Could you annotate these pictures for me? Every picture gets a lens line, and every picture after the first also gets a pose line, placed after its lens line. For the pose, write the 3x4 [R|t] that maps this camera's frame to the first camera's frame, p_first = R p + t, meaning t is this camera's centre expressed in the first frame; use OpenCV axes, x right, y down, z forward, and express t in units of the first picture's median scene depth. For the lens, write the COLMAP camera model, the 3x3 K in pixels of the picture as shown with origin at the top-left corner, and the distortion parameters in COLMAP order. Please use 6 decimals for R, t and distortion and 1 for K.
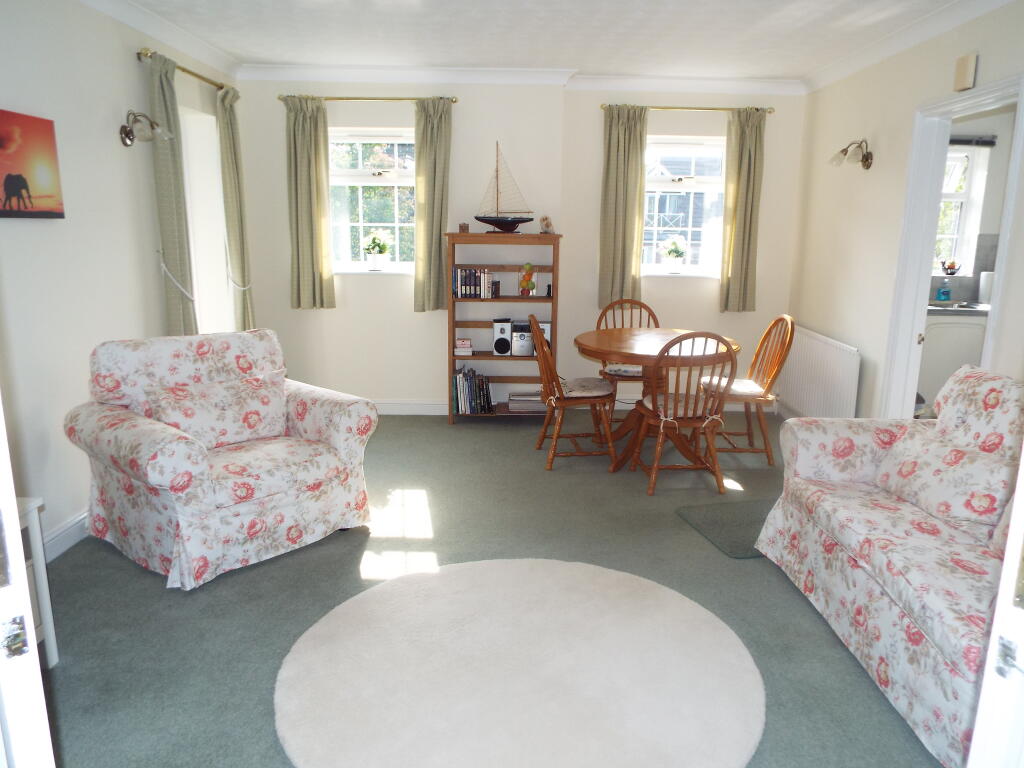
lens RADIAL K [[758.5, 0, 513.1], [0, 758.5, 398.0], [0, 0, 1]] dist [-0.001244, 0.001822]
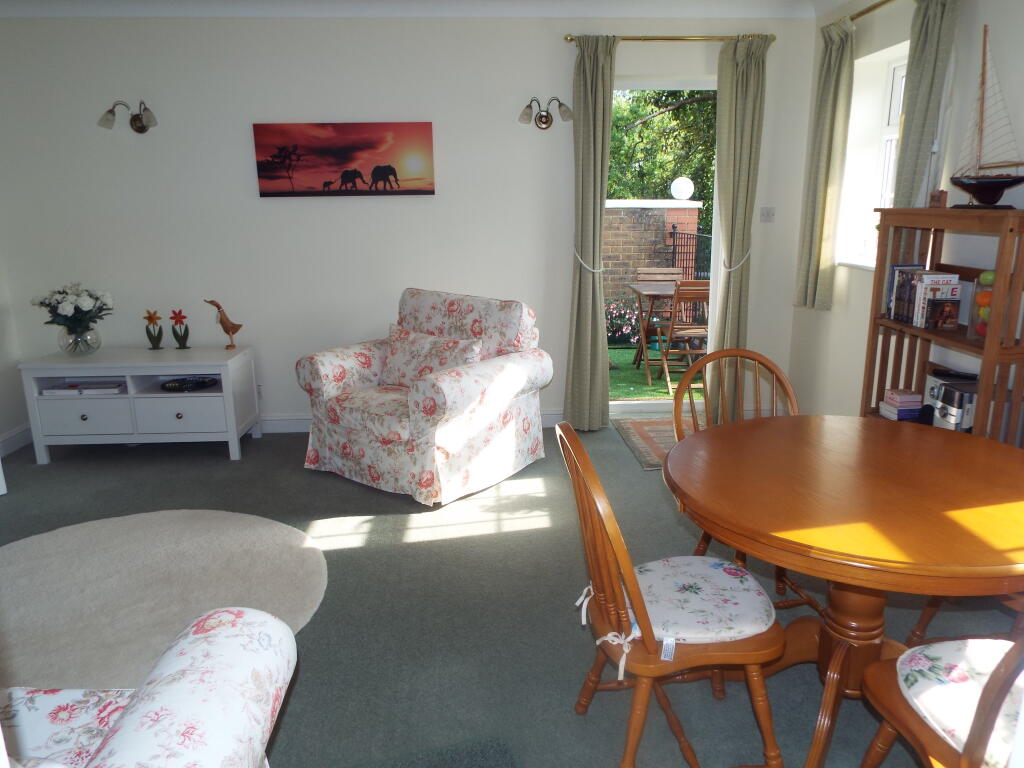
lens RADIAL K [[741.5, 0, 520.8], [0, 741.5, 385.5], [0, 0, 1]] dist [-0.026399, 0.009206]
pose [[0.059523, 0.233076, -0.970635, 0.744562], [-0.215845, 0.952361, 0.215451, -0.225208], [0.974612, 0.196683, 0.106996, 1.049745]]
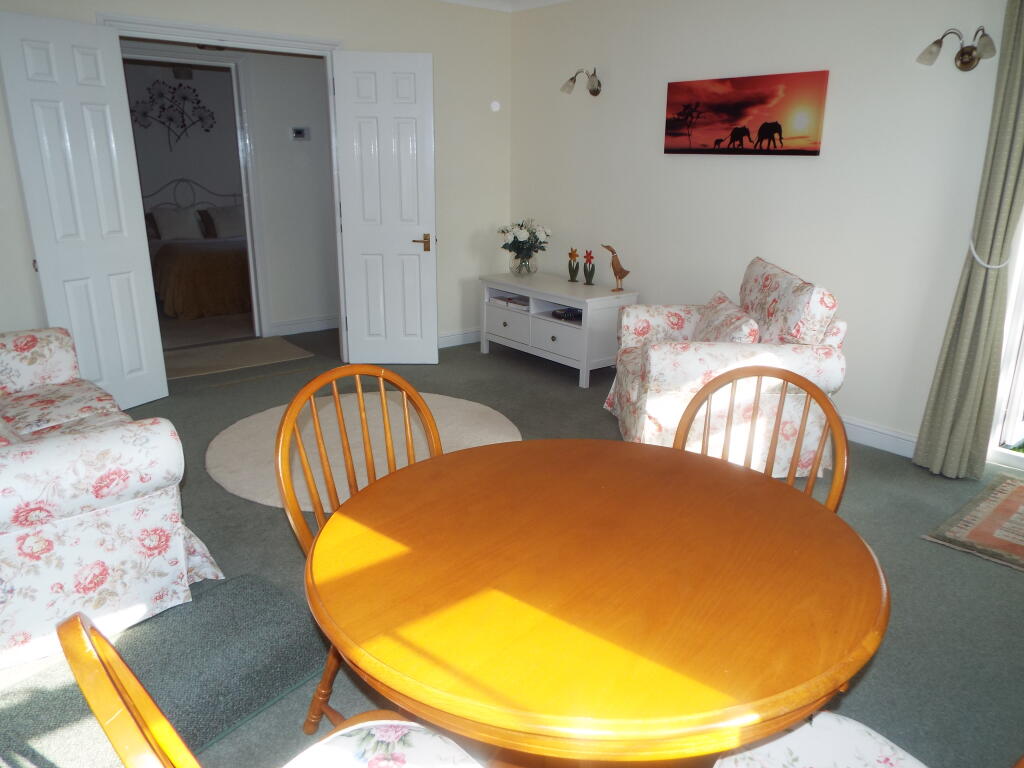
lens RADIAL K [[741.5, 0, 520.8], [0, 741.5, 385.5], [0, 0, 1]] dist [-0.026399, 0.009206]
pose [[-0.757007, 0.171726, -0.630436, 0.520378], [-0.171266, 0.878964, 0.445073, -0.344932], [0.630562, 0.444896, -0.635972, 1.556773]]
